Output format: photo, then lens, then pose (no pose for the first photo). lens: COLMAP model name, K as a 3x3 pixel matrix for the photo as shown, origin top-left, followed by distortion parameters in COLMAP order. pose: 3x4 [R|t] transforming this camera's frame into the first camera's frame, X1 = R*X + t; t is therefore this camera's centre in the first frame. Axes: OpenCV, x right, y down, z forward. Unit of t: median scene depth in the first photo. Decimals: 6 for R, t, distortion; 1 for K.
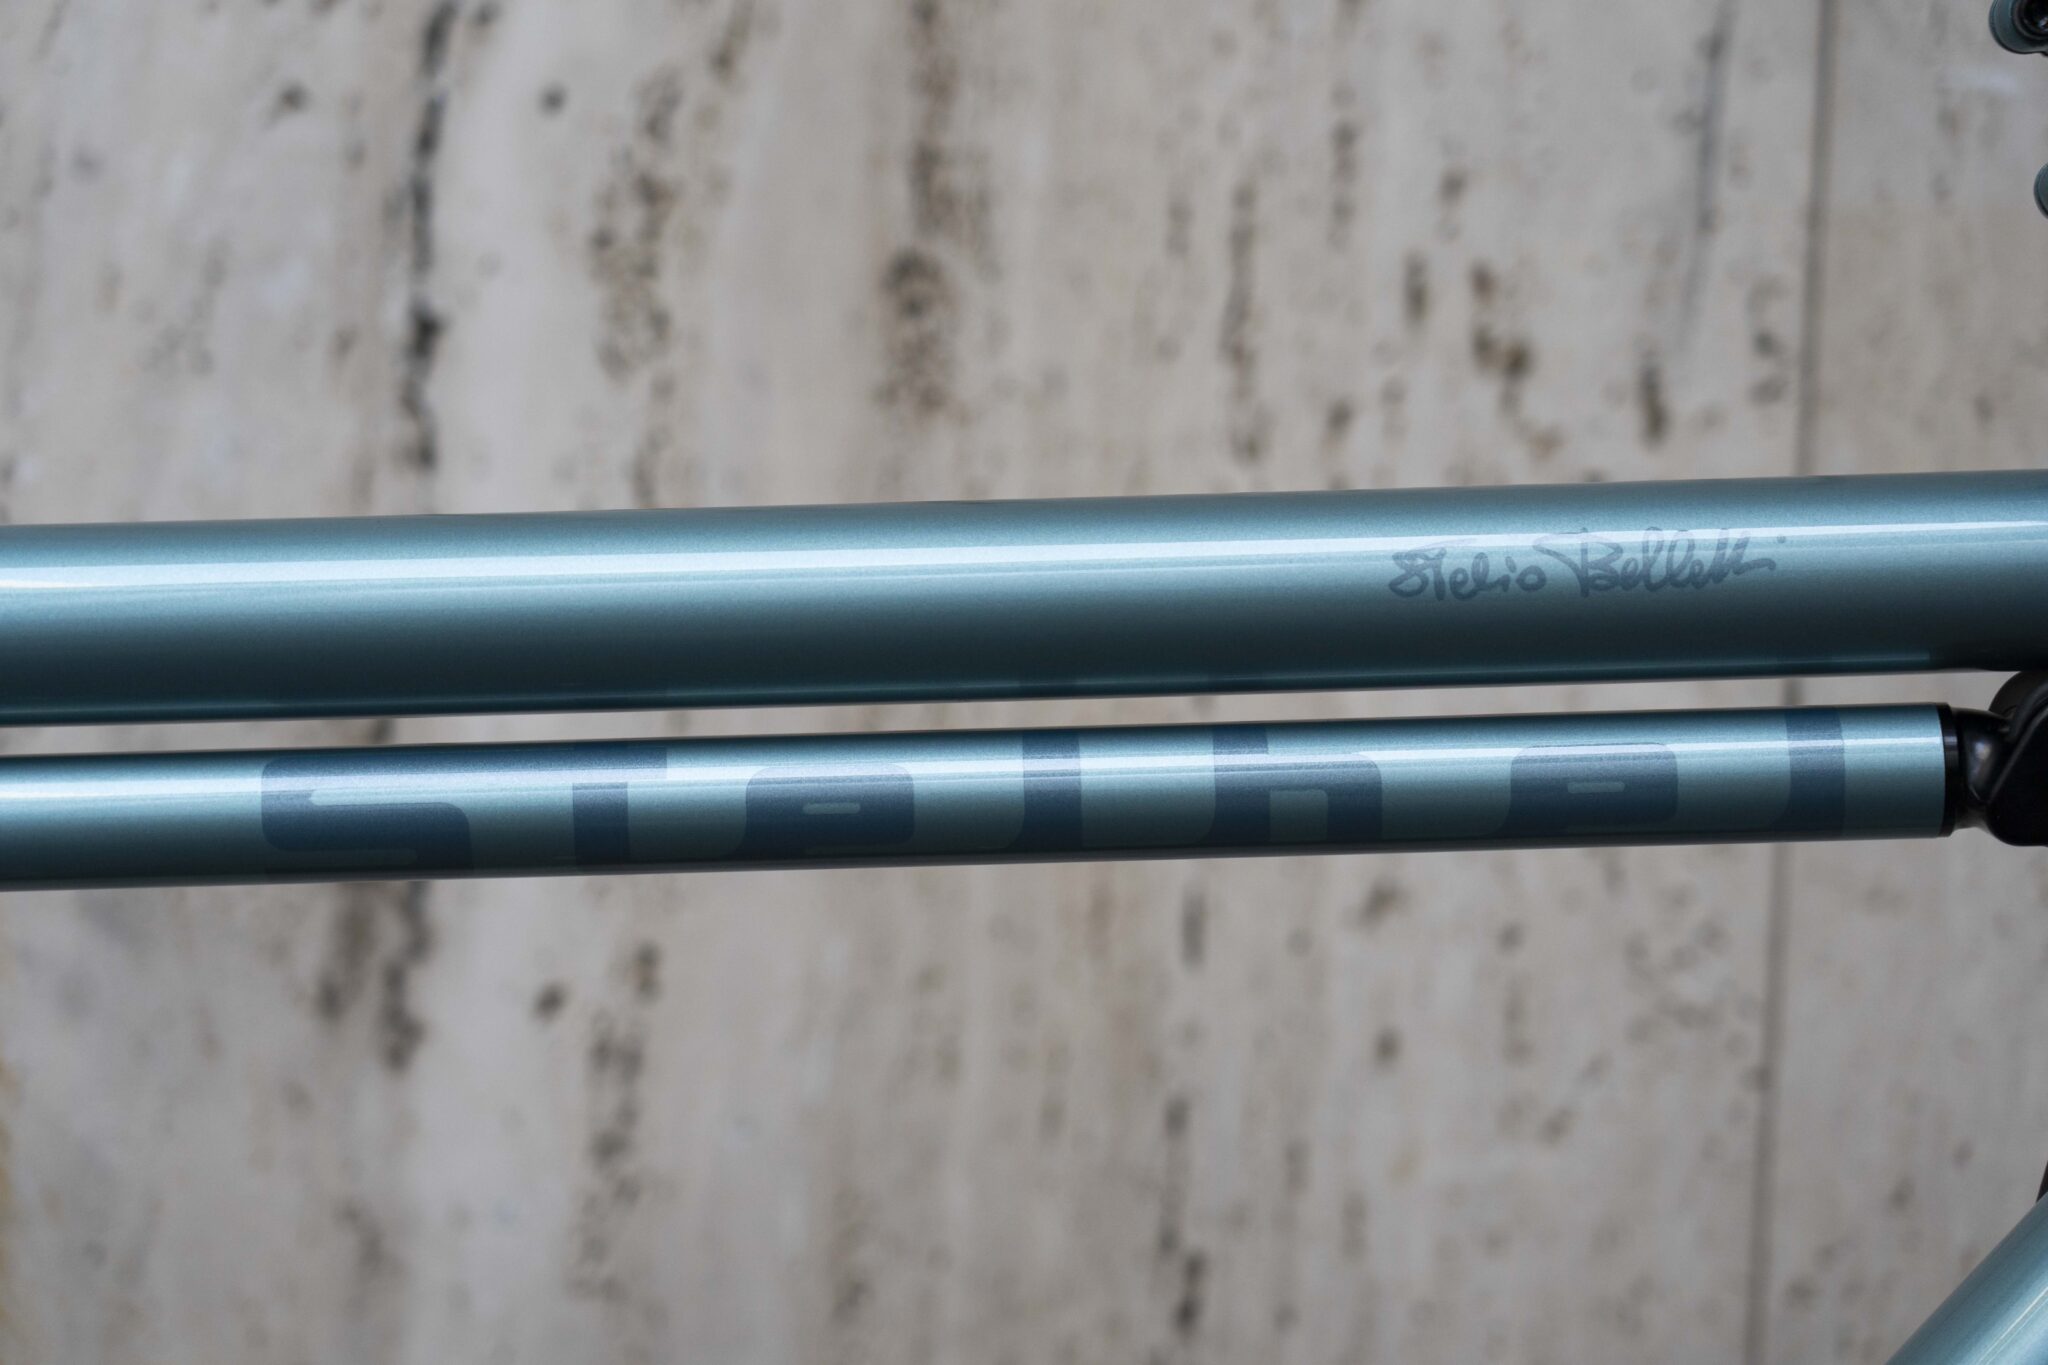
lens RADIAL K [[6095.9, 0, 1022.3], [0, 6095.9, 680.0], [0, 0, 1]] dist [0.092635, 0.000000]
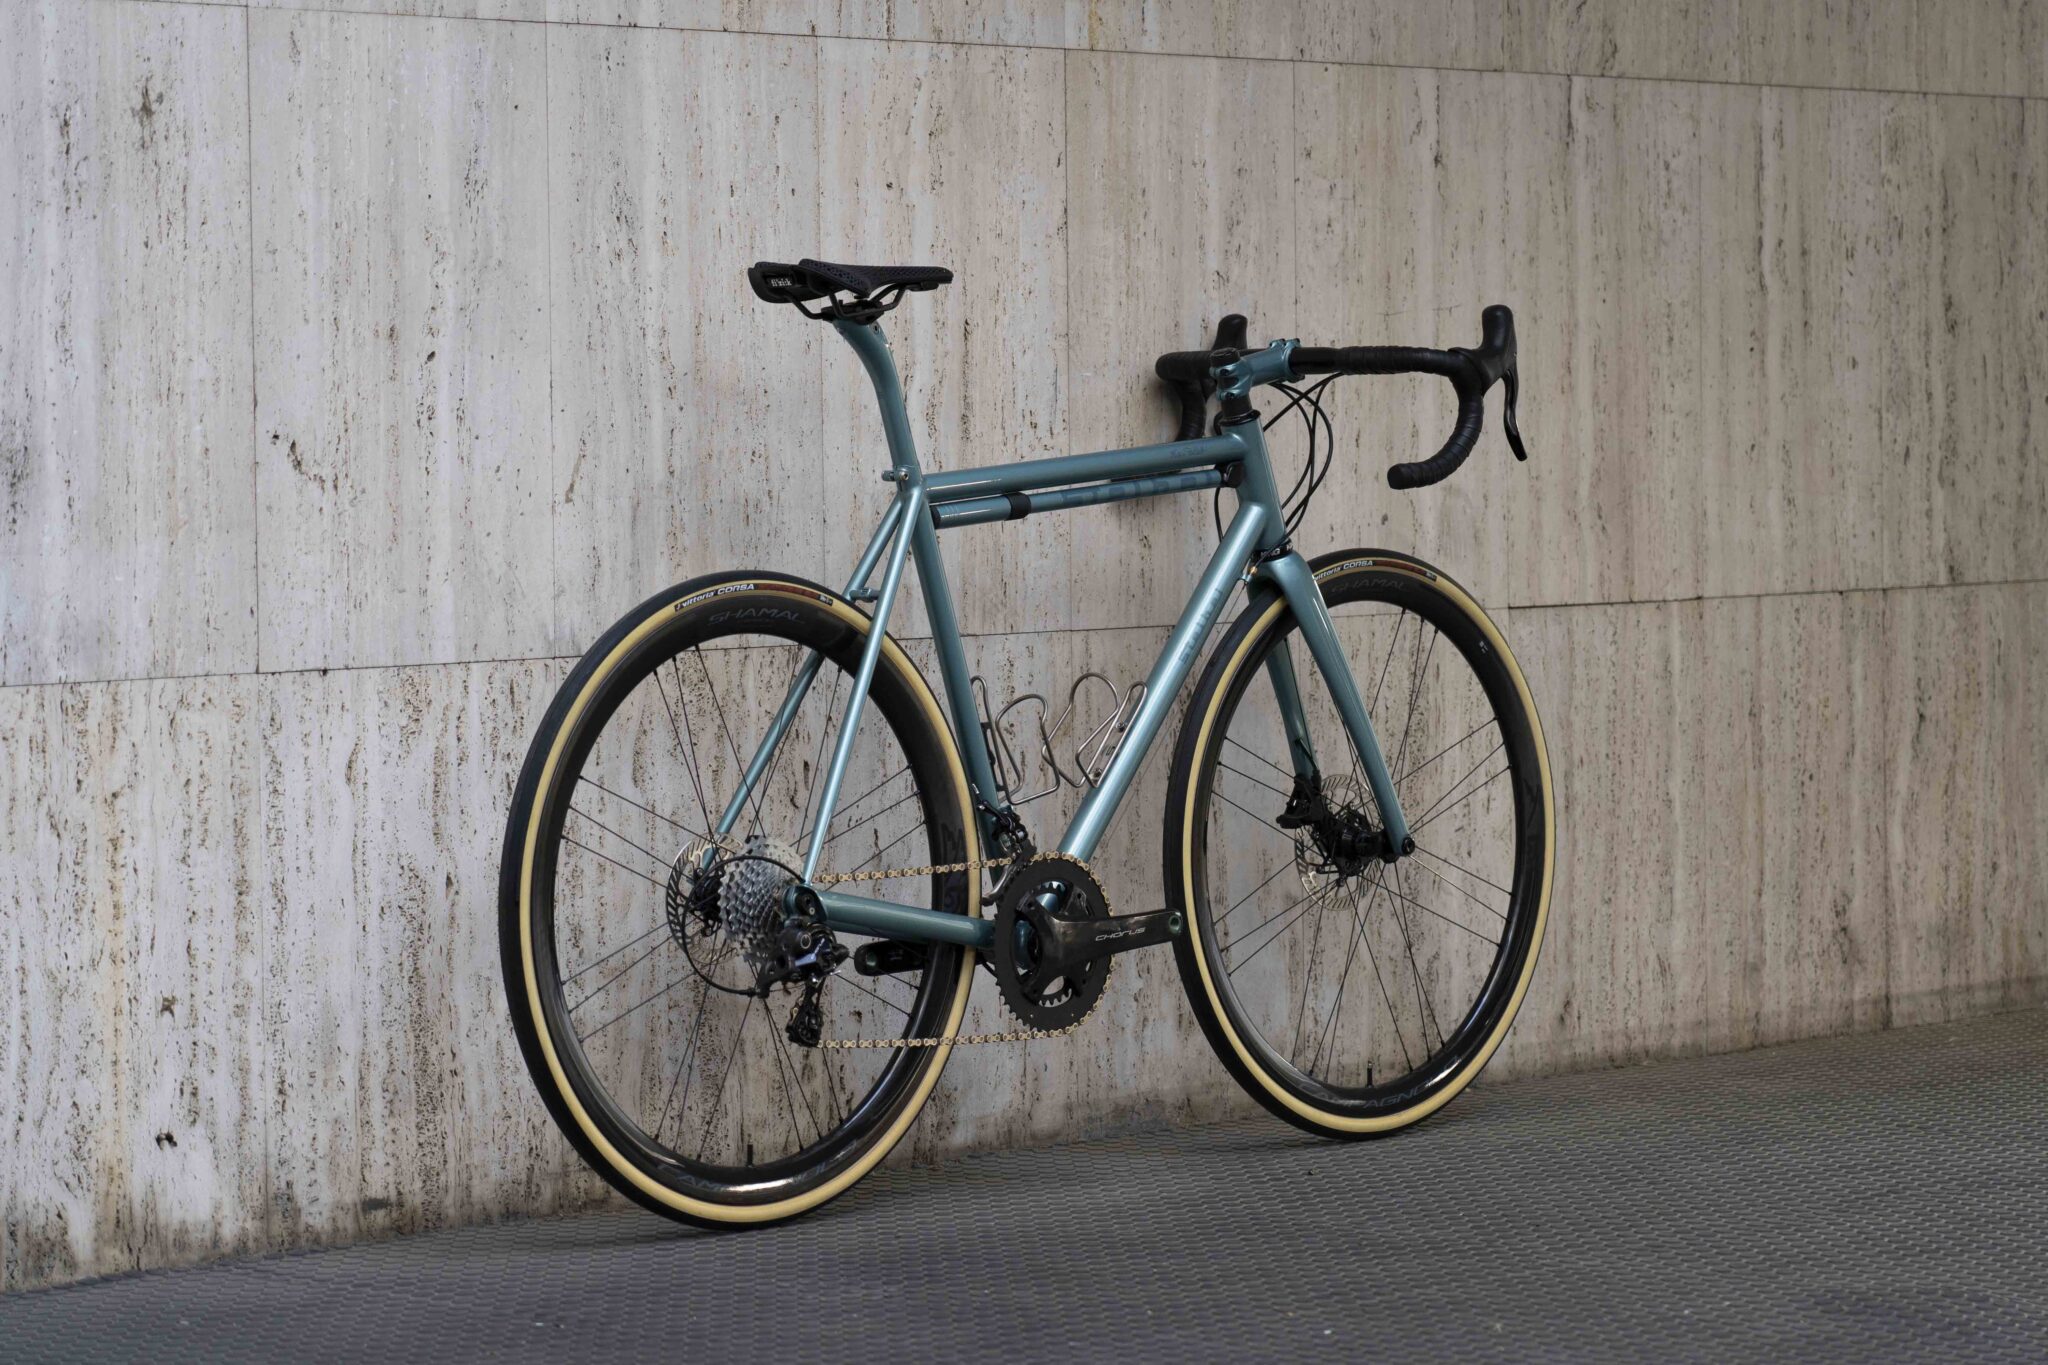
lens RADIAL K [[6095.9, 0, 1023.0], [0, 6095.9, 680.4], [0, 0, 1]] dist [0.092635, 0.000000]
pose [[0.699270, -0.089496, 0.709233, -4.126382], [0.086621, 0.995430, 0.040206, -0.045442], [-0.709590, 0.033320, 0.703826, -3.127679]]
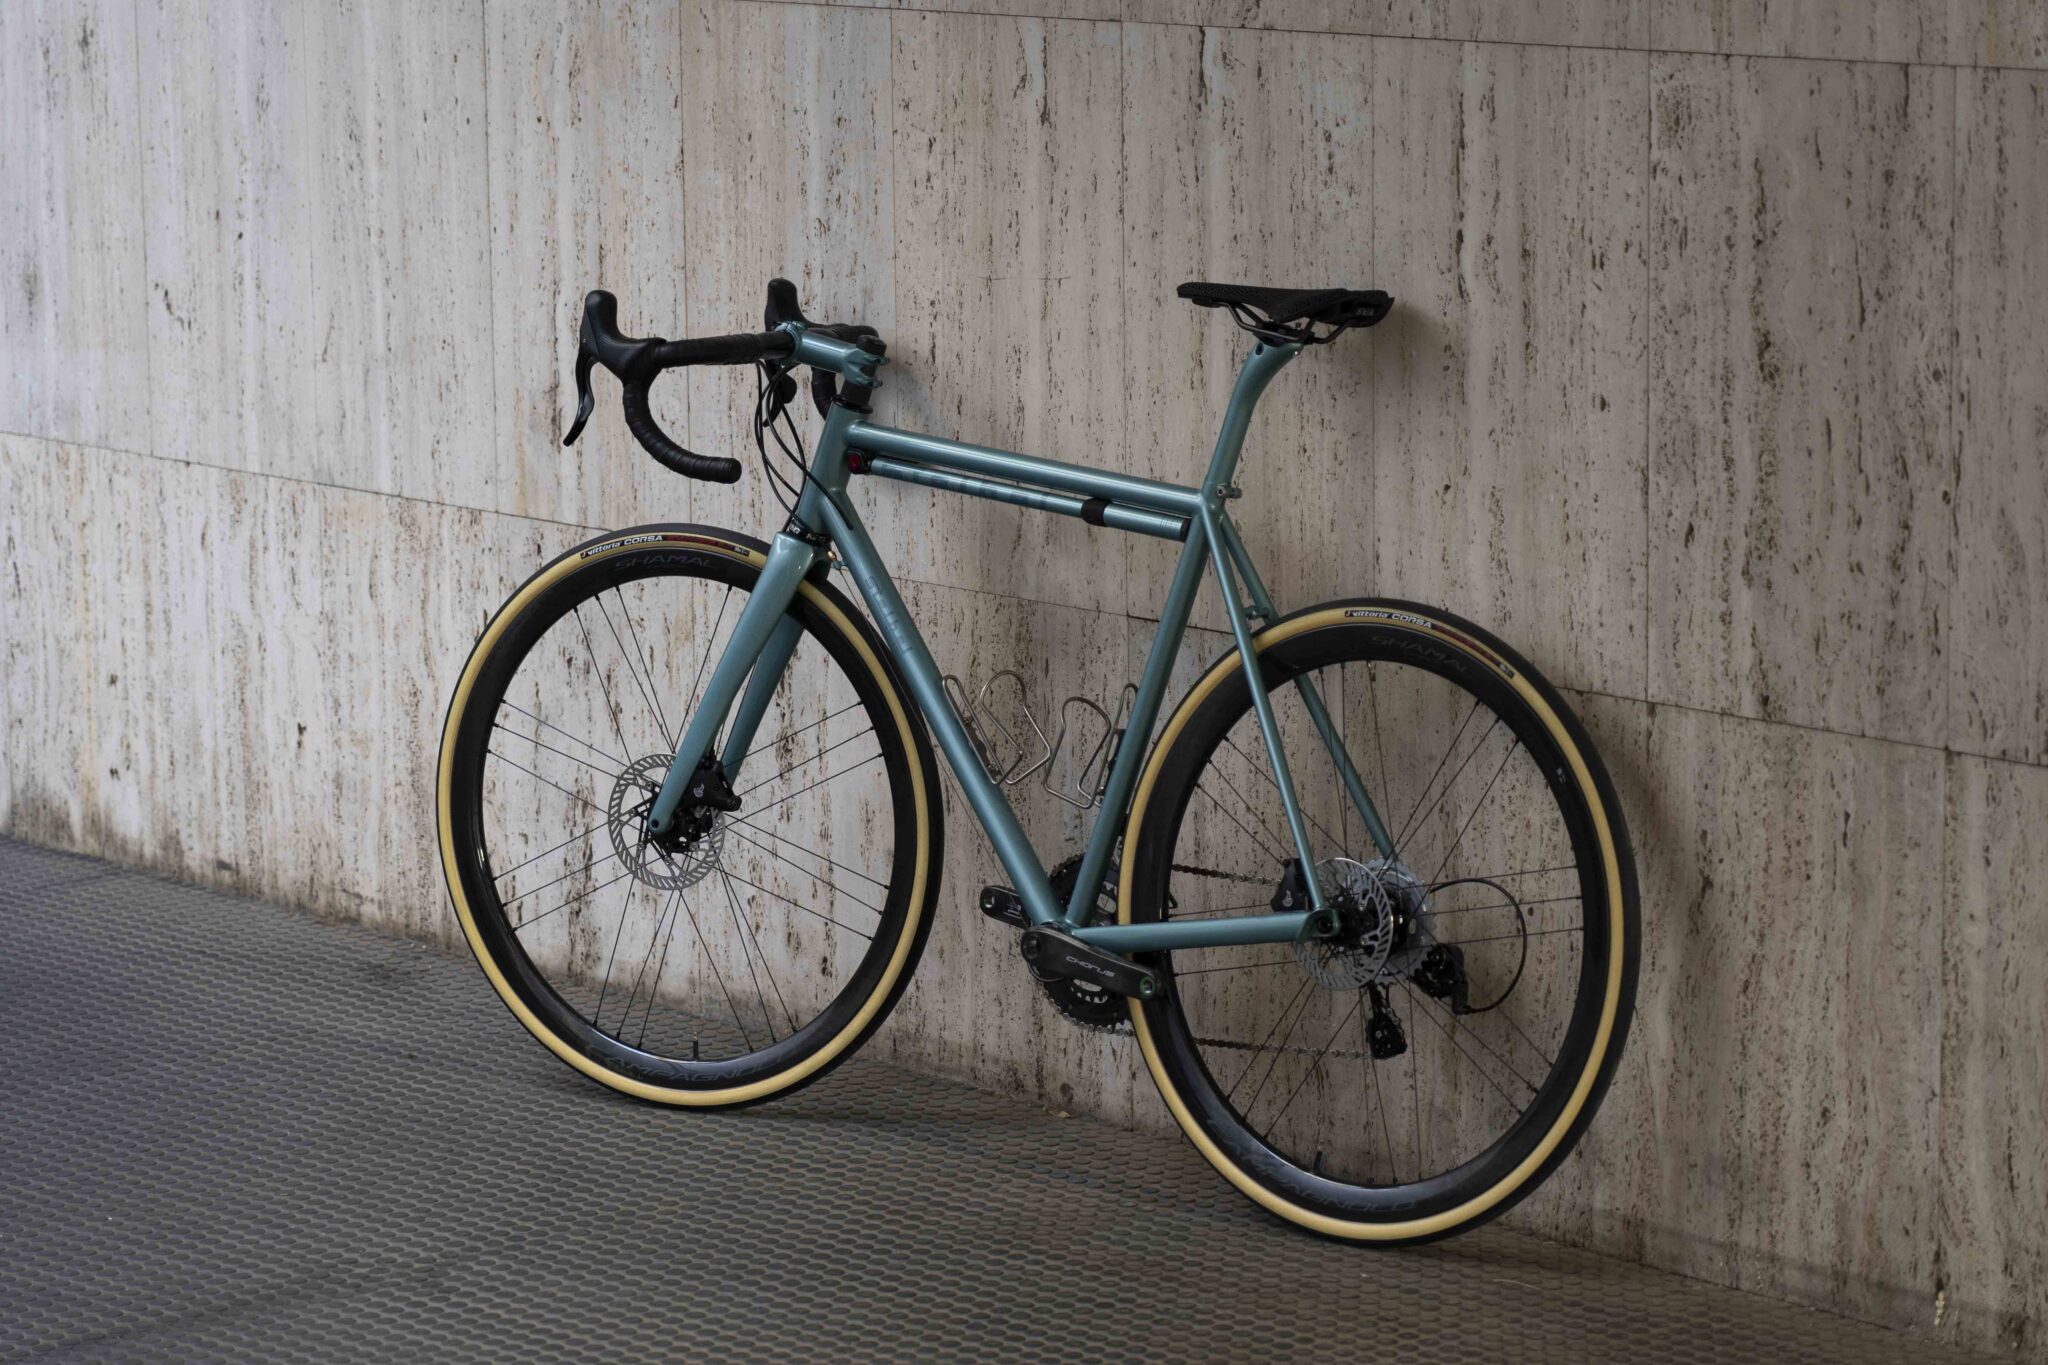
lens RADIAL K [[6095.9, 0, 1017.8], [0, 6095.9, 684.8], [0, 0, 1]] dist [0.092635, 0.000000]
pose [[0.631334, 0.071637, -0.772196, 5.217355], [-0.000598, 0.995769, 0.091888, -0.286696], [0.775511, -0.057550, 0.628705, -2.701665]]
